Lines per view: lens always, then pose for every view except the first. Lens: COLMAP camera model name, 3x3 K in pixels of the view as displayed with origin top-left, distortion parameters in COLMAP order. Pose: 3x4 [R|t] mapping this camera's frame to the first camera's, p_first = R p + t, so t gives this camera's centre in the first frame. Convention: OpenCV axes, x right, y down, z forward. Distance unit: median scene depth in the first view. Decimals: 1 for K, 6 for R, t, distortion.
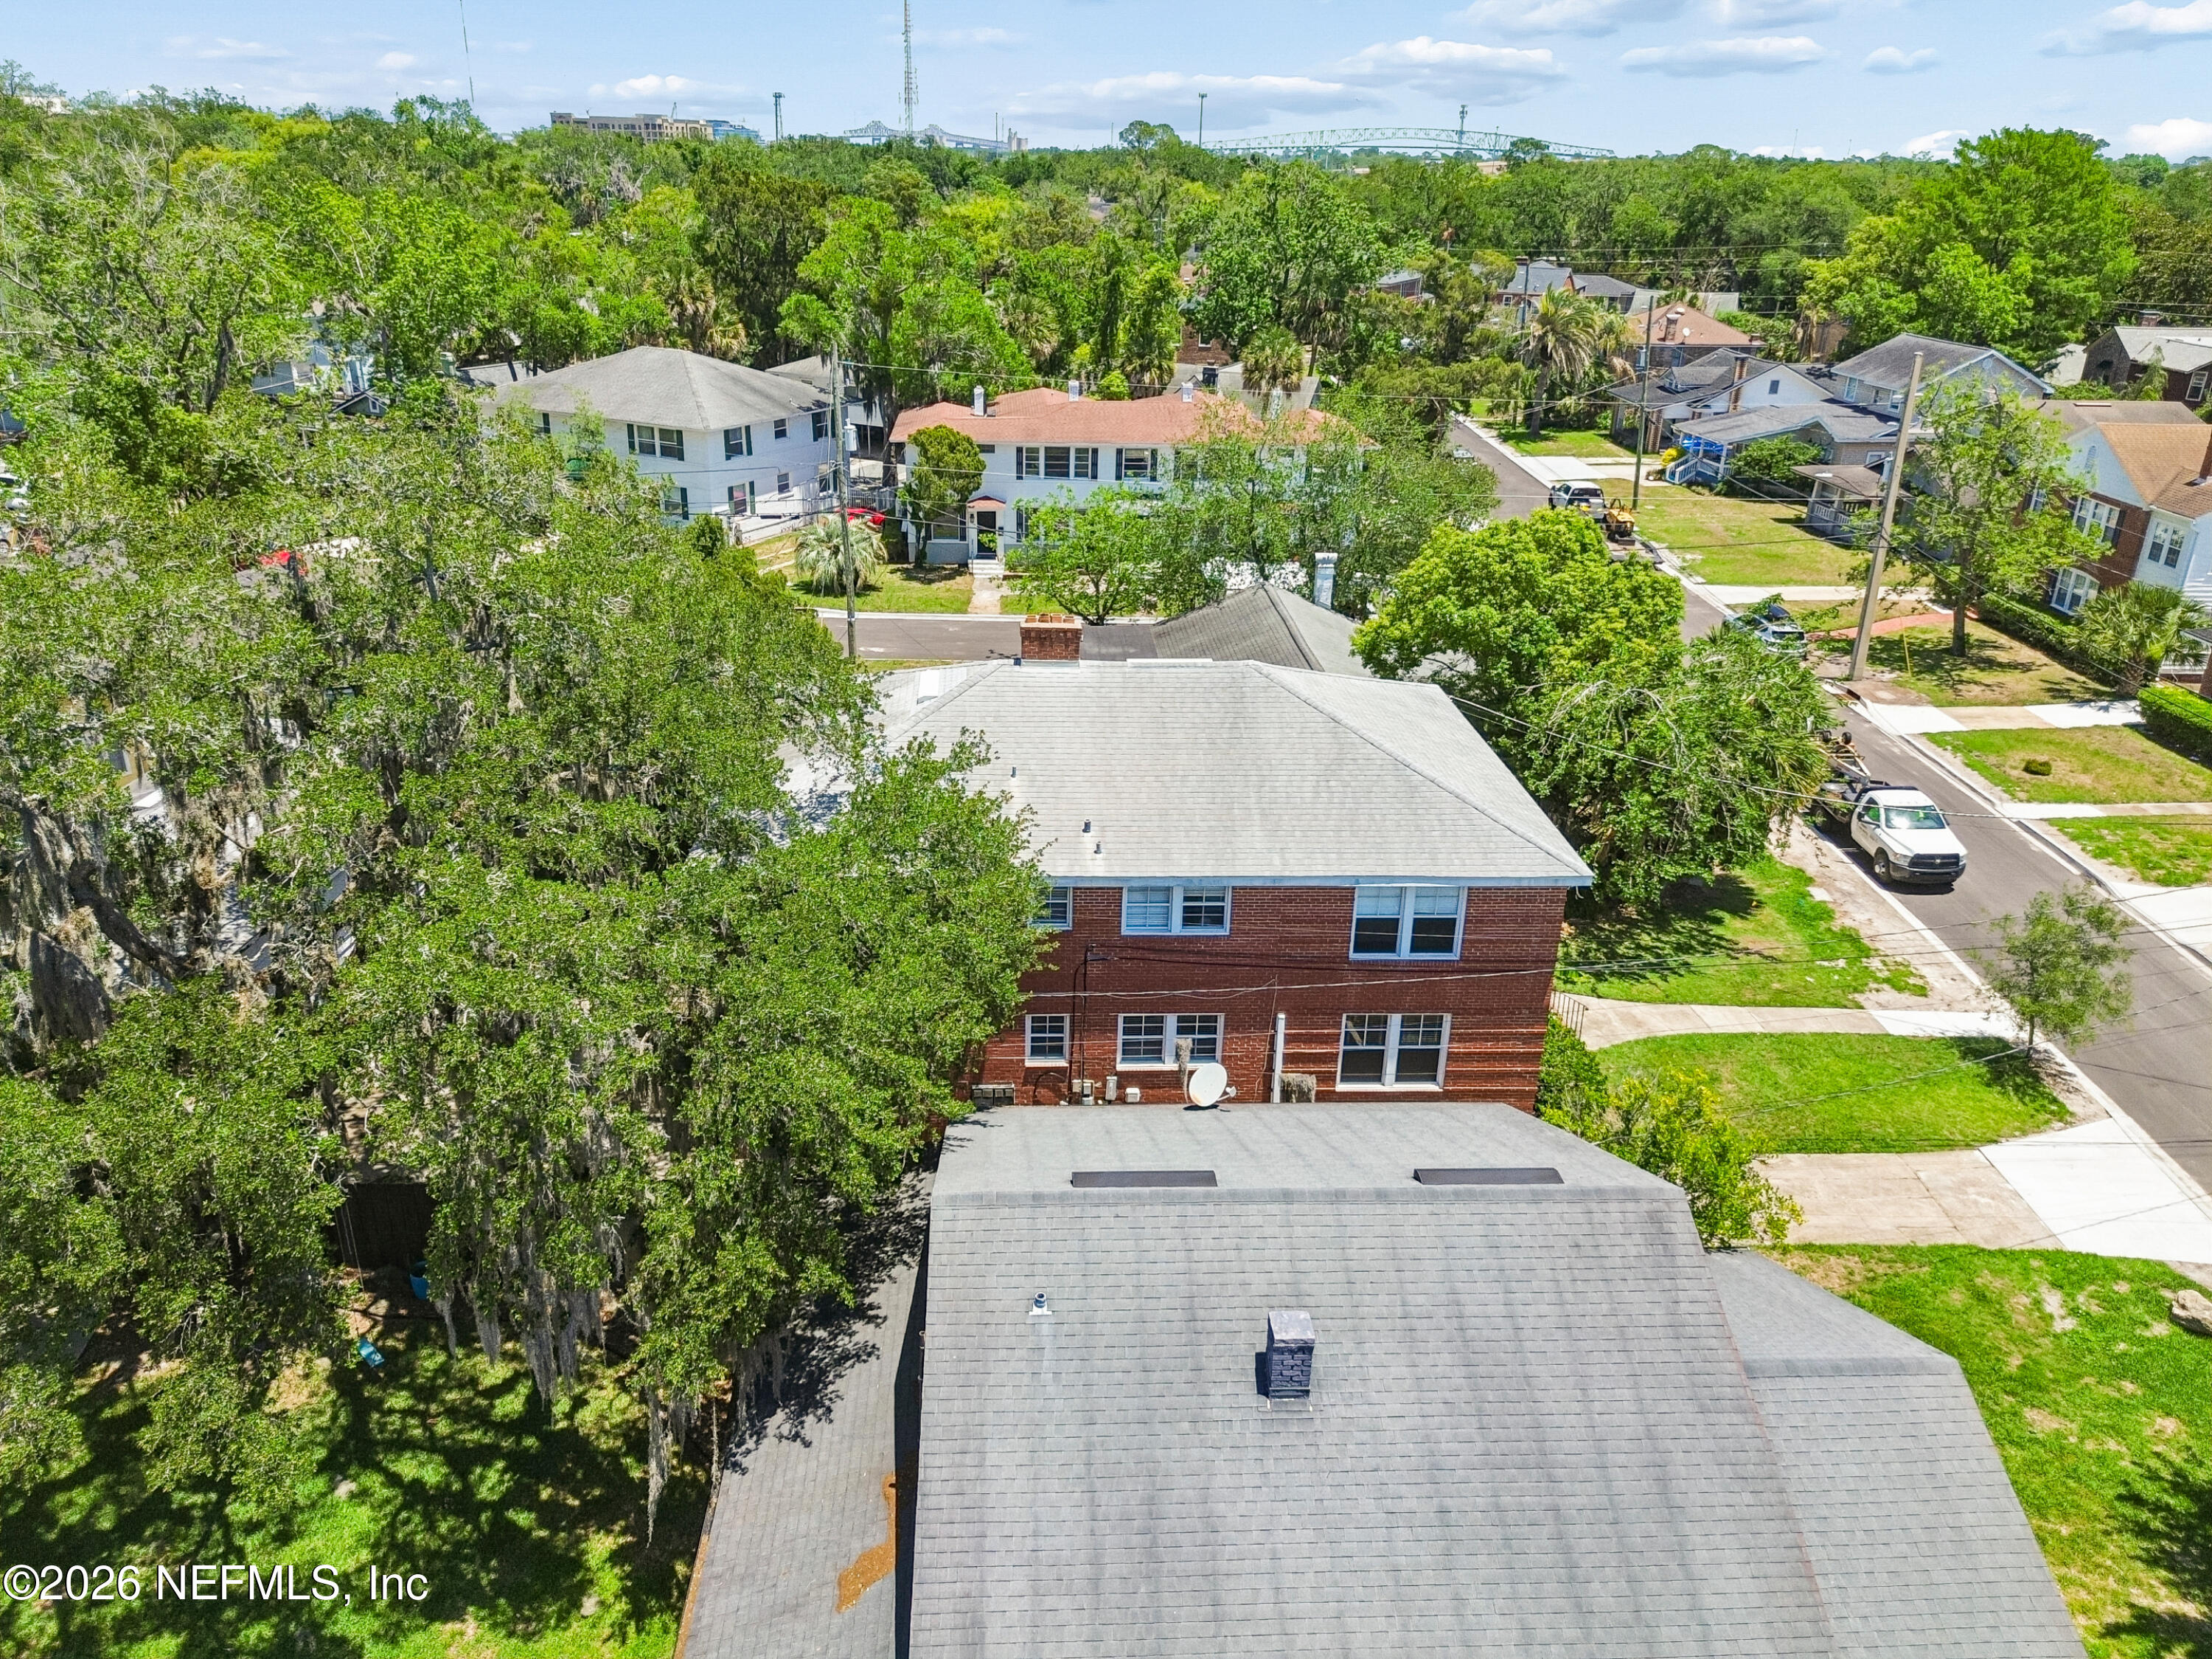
lens RADIAL K [[1562.8, 0, 1104.2], [0, 1562.8, 838.3], [0, 0, 1]] dist [0.062763, -0.058496]
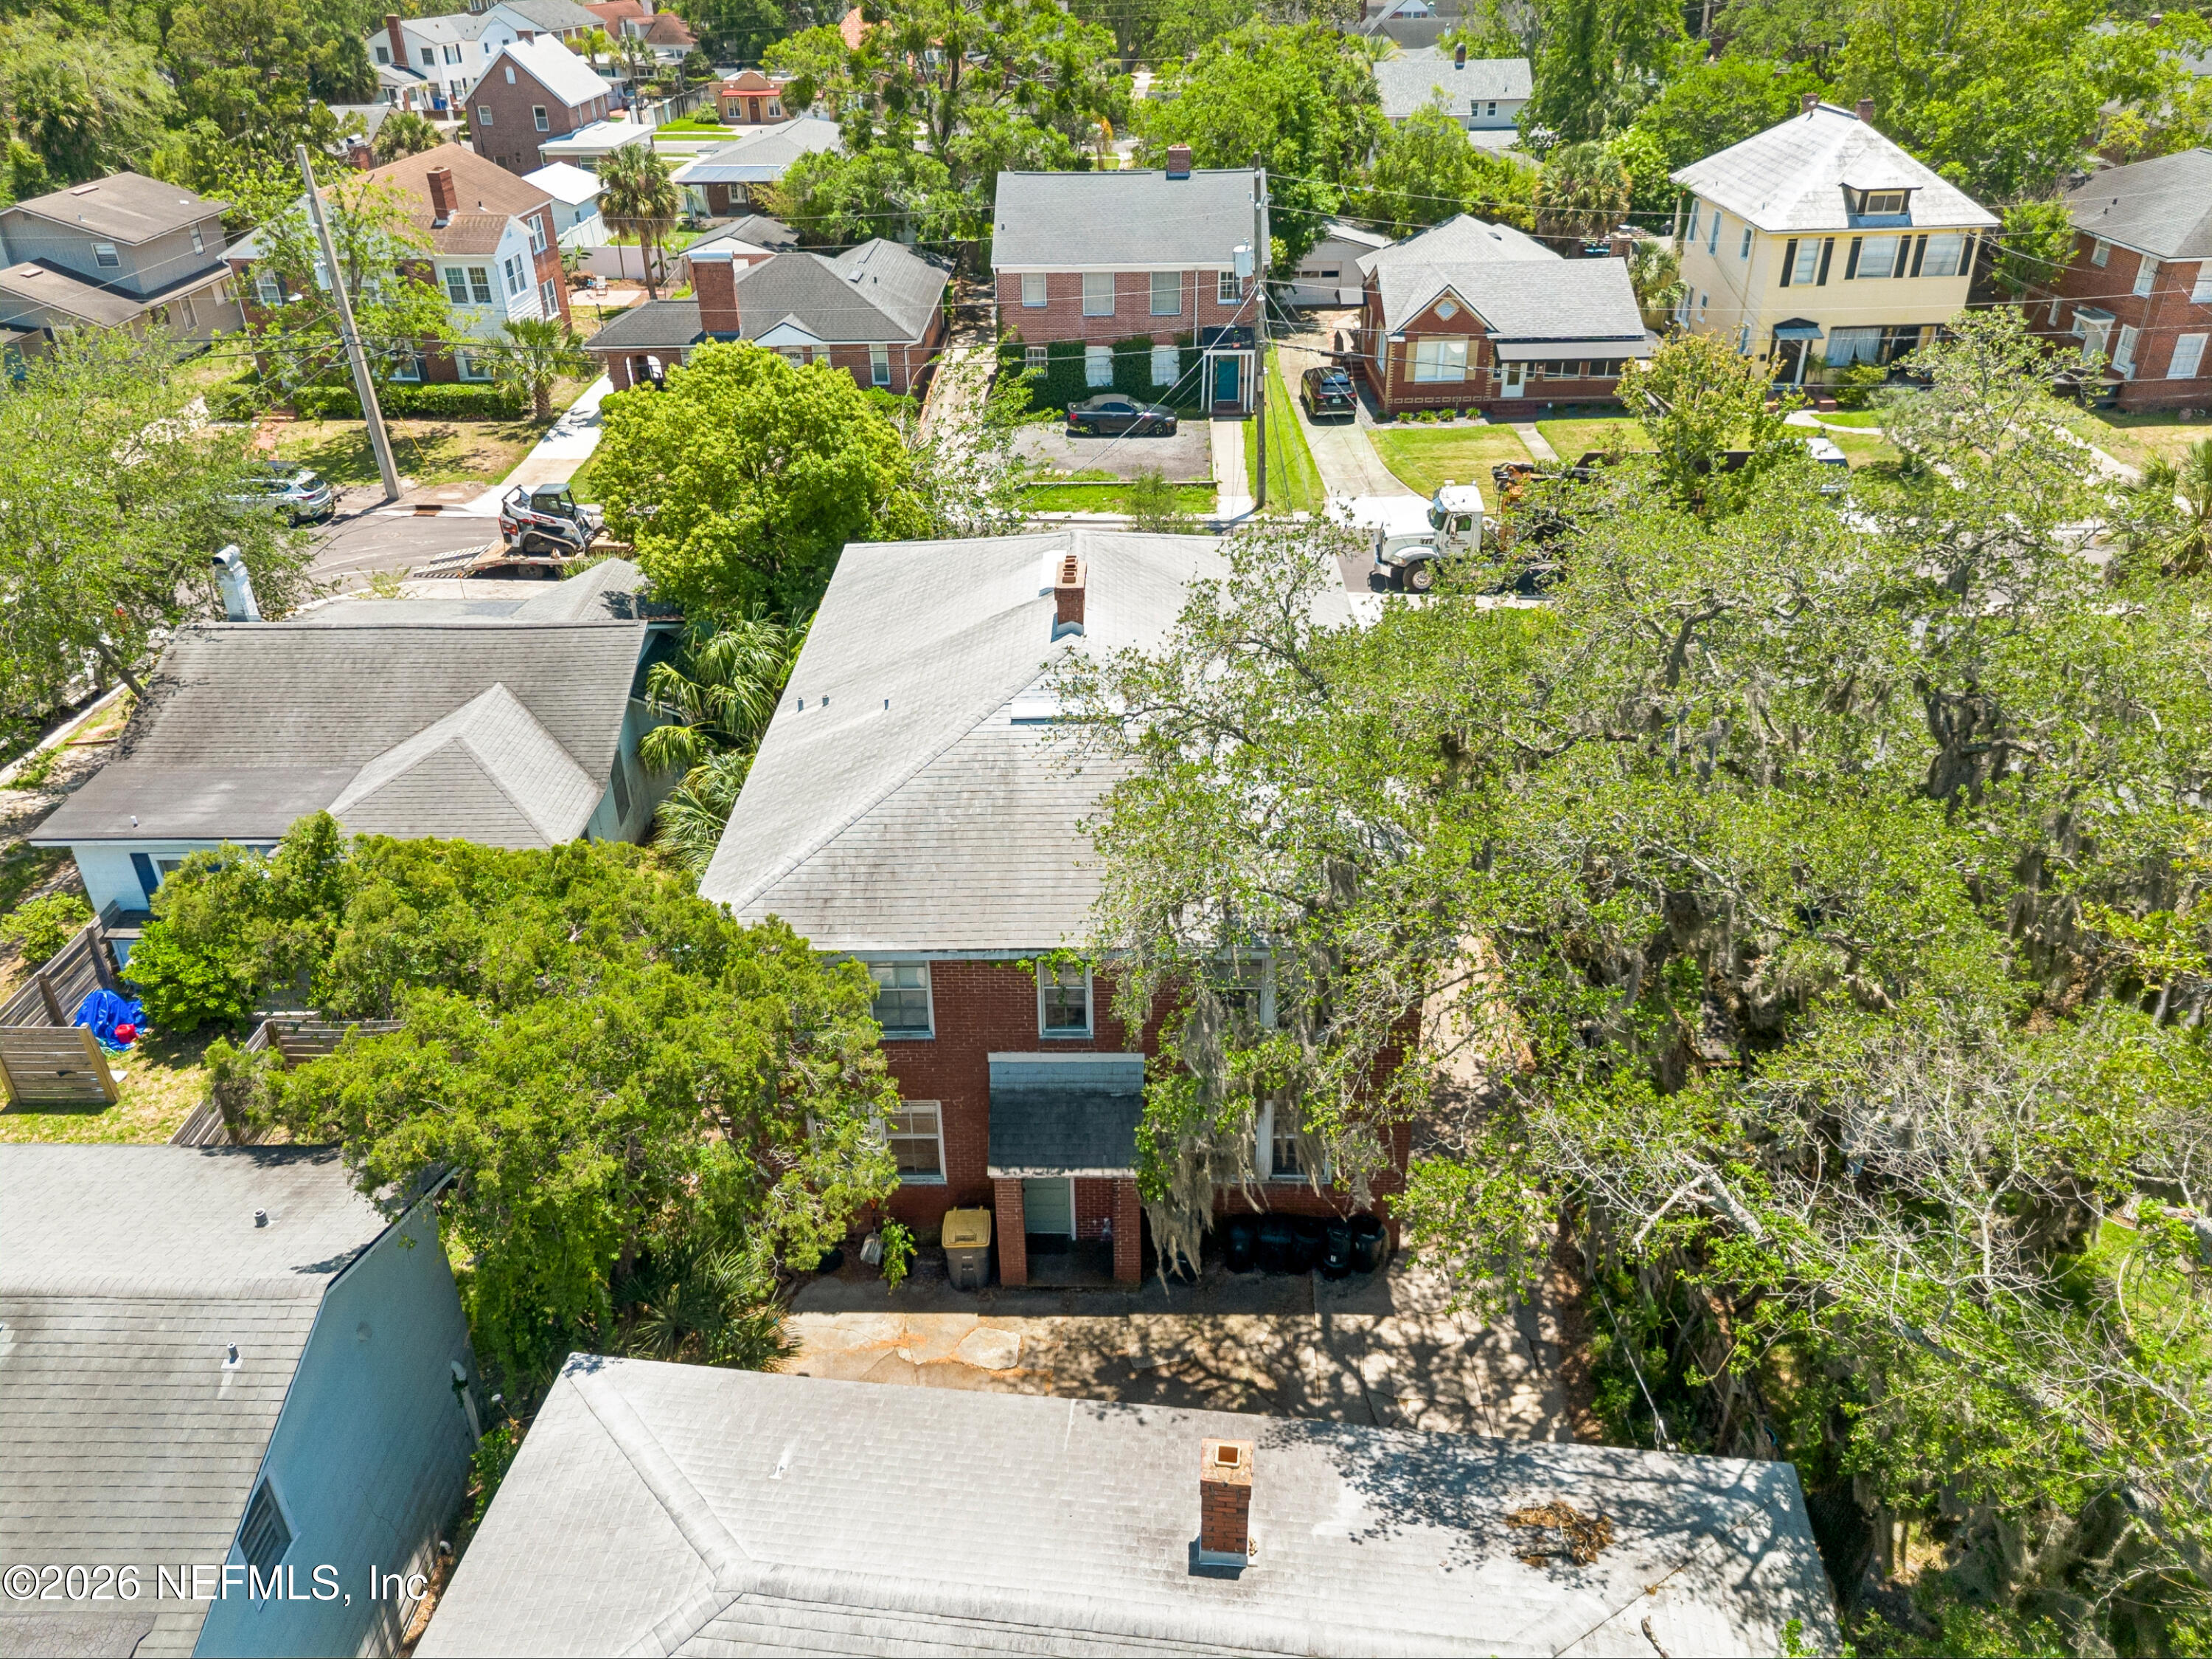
lens RADIAL K [[1594.1, 0, 1091.6], [0, 1594.1, 830.2], [0, 0, 1]] dist [0.059214, -0.063673]
pose [[0.080624, -0.530343, 0.843941, -0.429430], [0.415130, 0.787634, 0.455301, -0.216094], [-0.906182, 0.313637, 0.283664, 0.417398]]
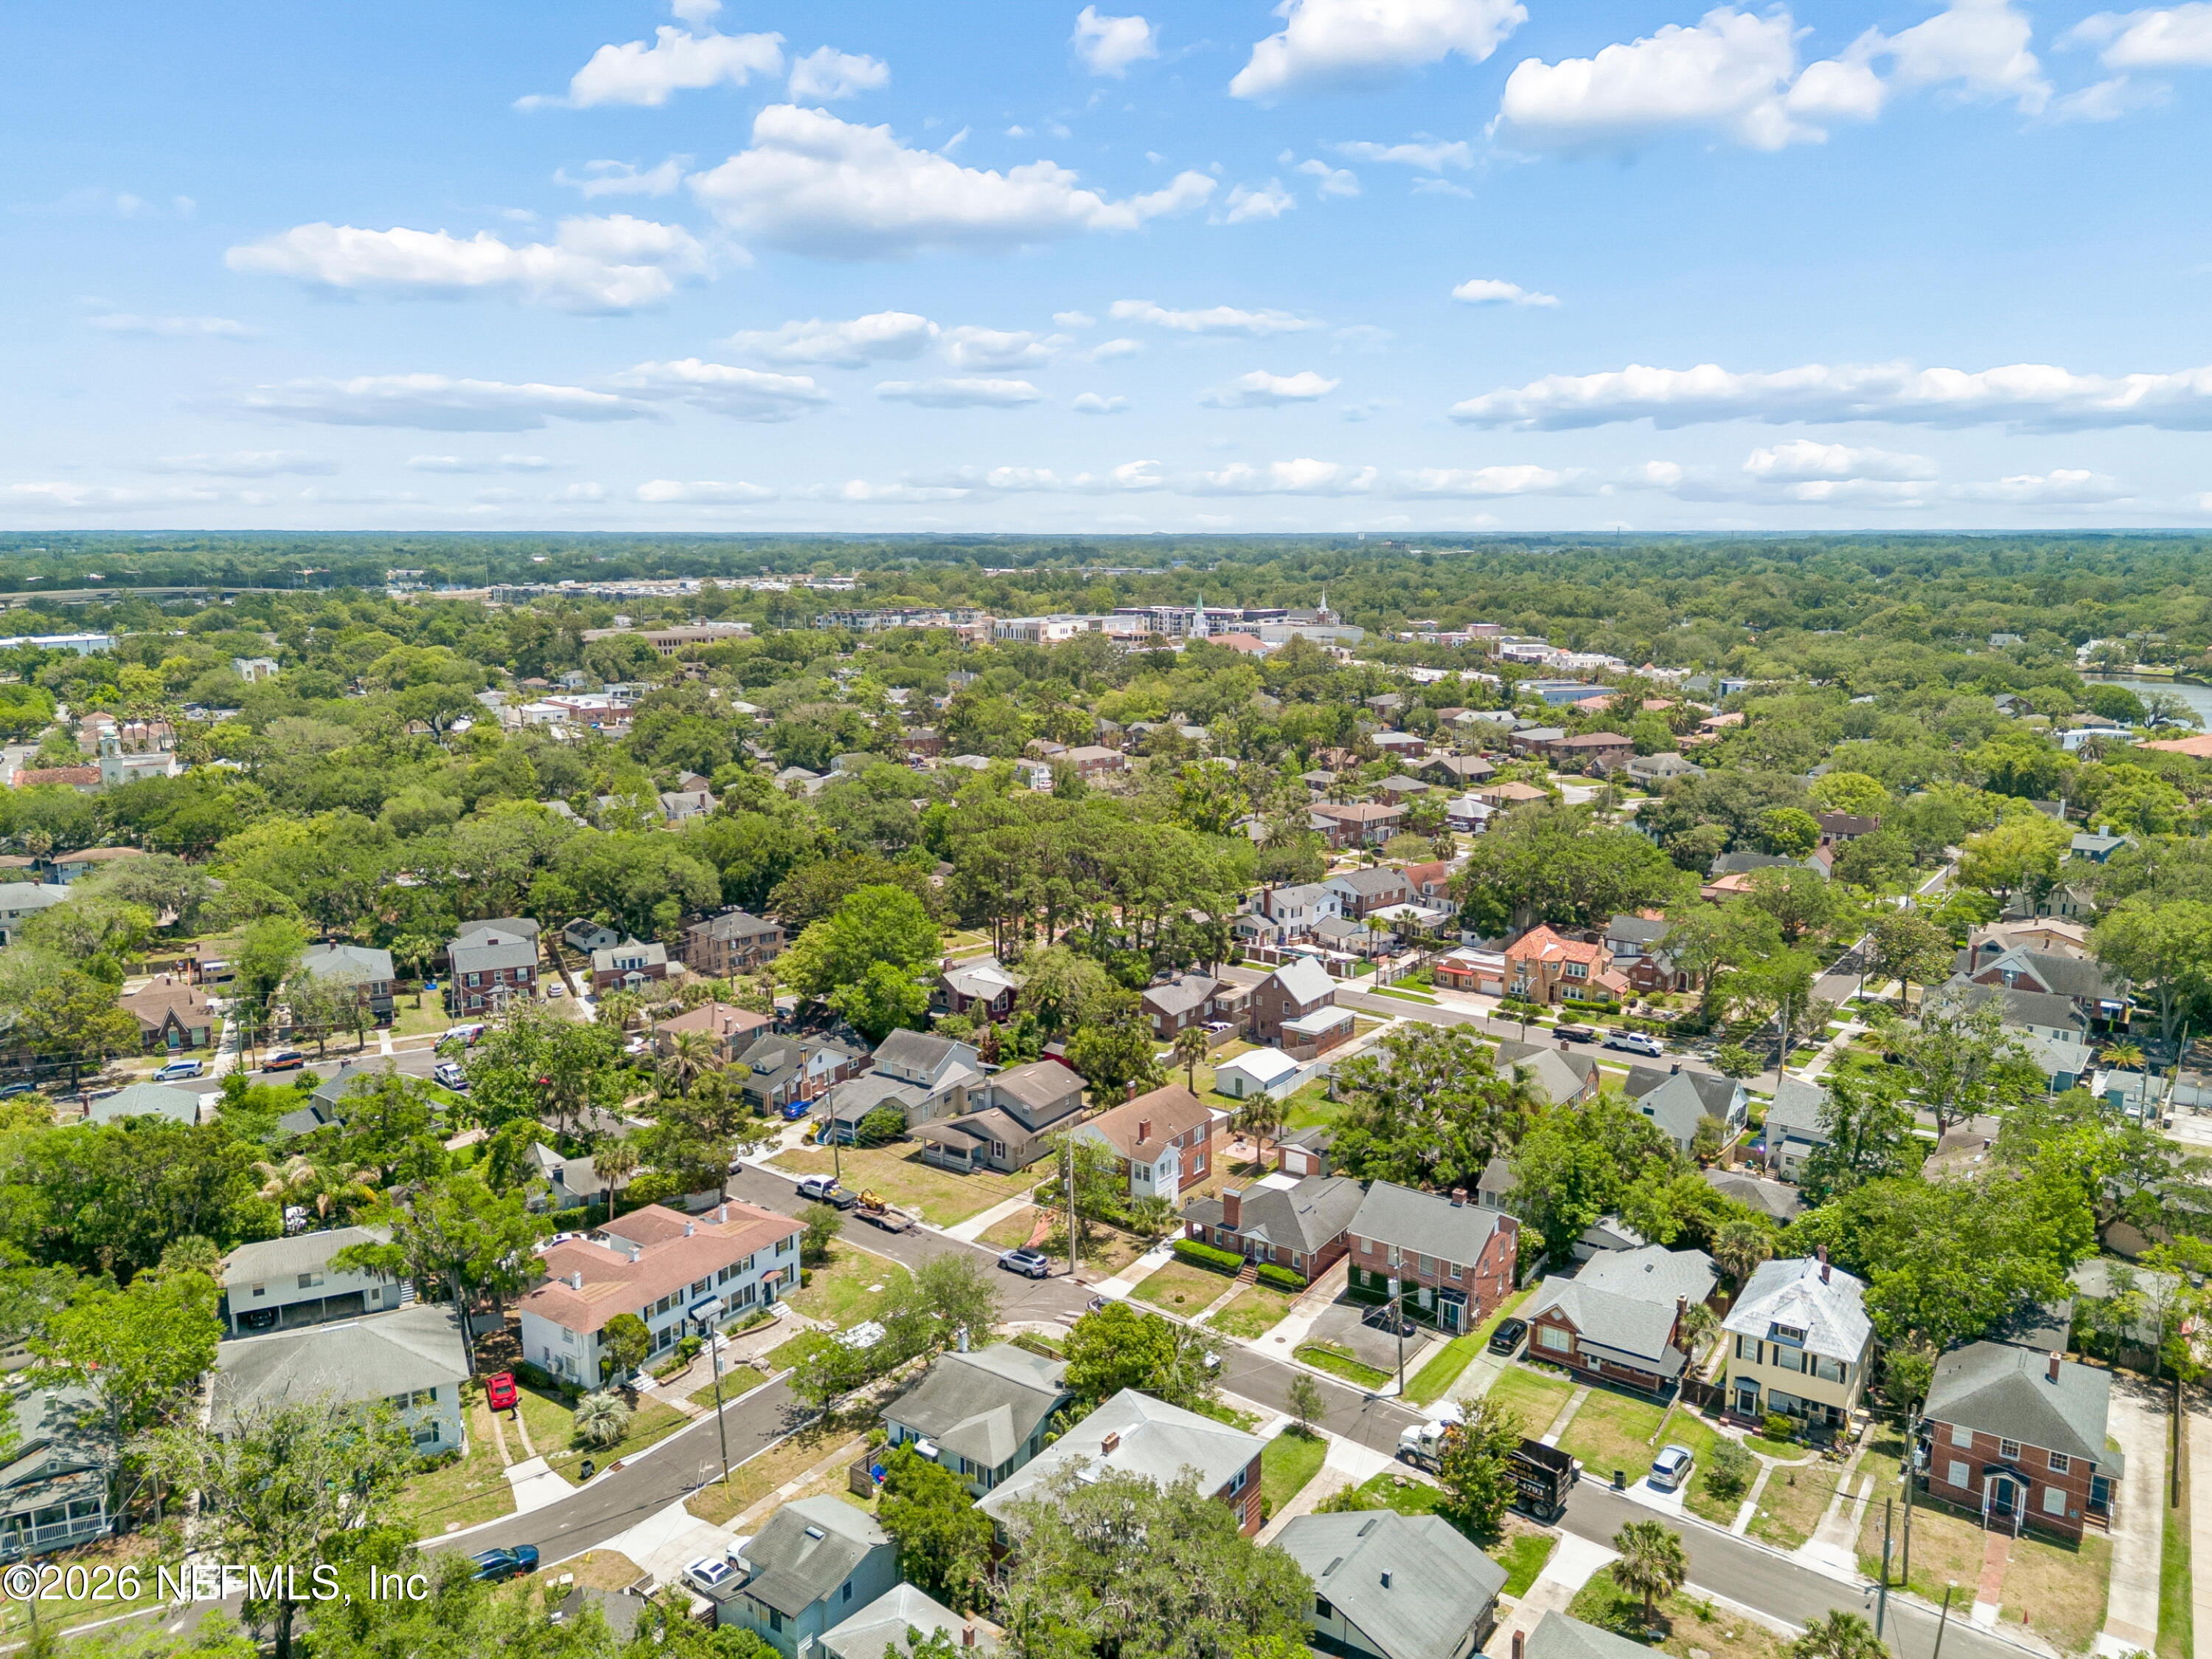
lens RADIAL K [[1596.5, 0, 1106.0], [0, 1596.5, 829.5], [0, 0, 1]] dist [0.071827, -0.074284]
pose [[0.620375, -0.167975, 0.766107, -1.165898], [0.325085, 0.944009, -0.056264, -0.564770], [-0.713761, 0.283955, 0.640246, -0.687951]]
